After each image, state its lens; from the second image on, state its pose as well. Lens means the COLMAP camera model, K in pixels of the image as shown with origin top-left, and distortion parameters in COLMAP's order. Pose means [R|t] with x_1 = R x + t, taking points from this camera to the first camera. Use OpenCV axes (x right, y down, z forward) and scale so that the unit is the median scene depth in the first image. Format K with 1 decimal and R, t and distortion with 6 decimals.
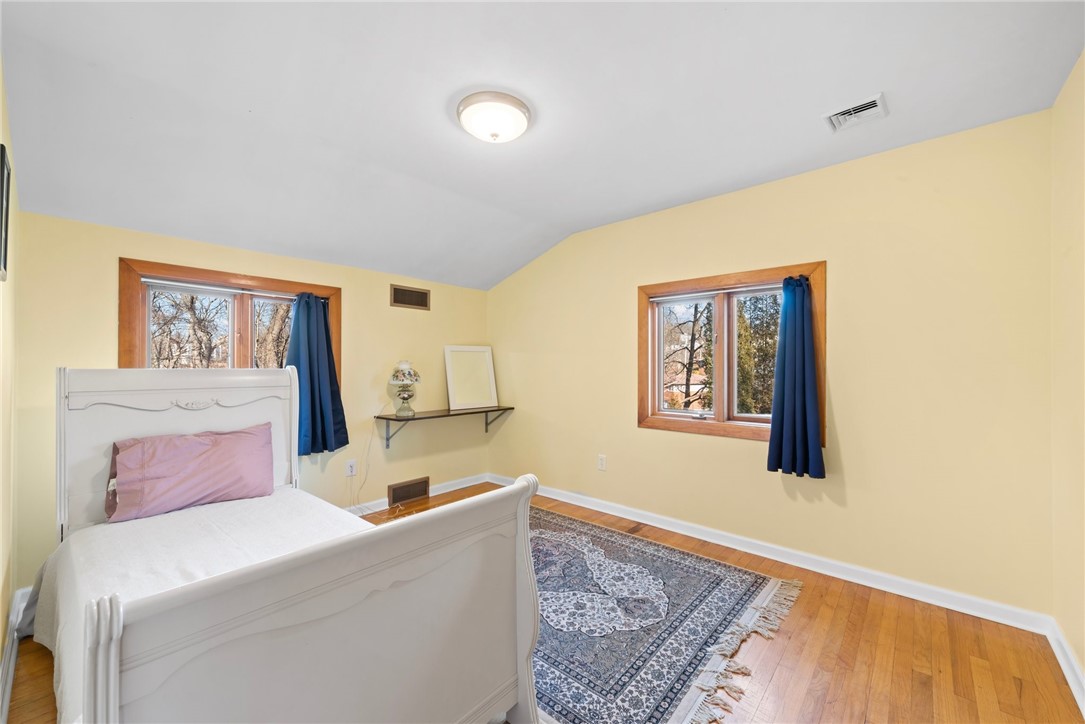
lens RADIAL K [[432.5, 0, 545.1], [0, 432.5, 360.5], [0, 0, 1]] dist [0.008160, -0.000037]
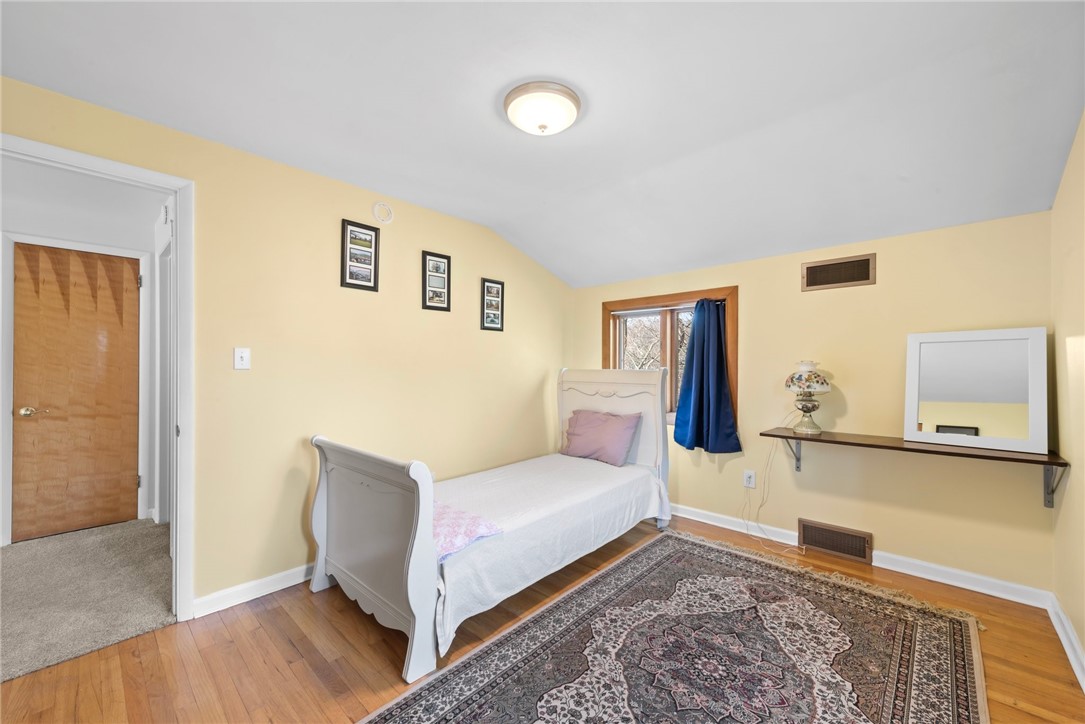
lens RADIAL K [[432.5, 0, 545.1], [0, 432.5, 360.5], [0, 0, 1]] dist [0.008160, -0.000037]
pose [[-0.043877, -0.014204, -0.998936, 0.469439], [0.012488, 0.999813, -0.014765, 0.005293], [0.998959, -0.013123, -0.043692, 0.585450]]
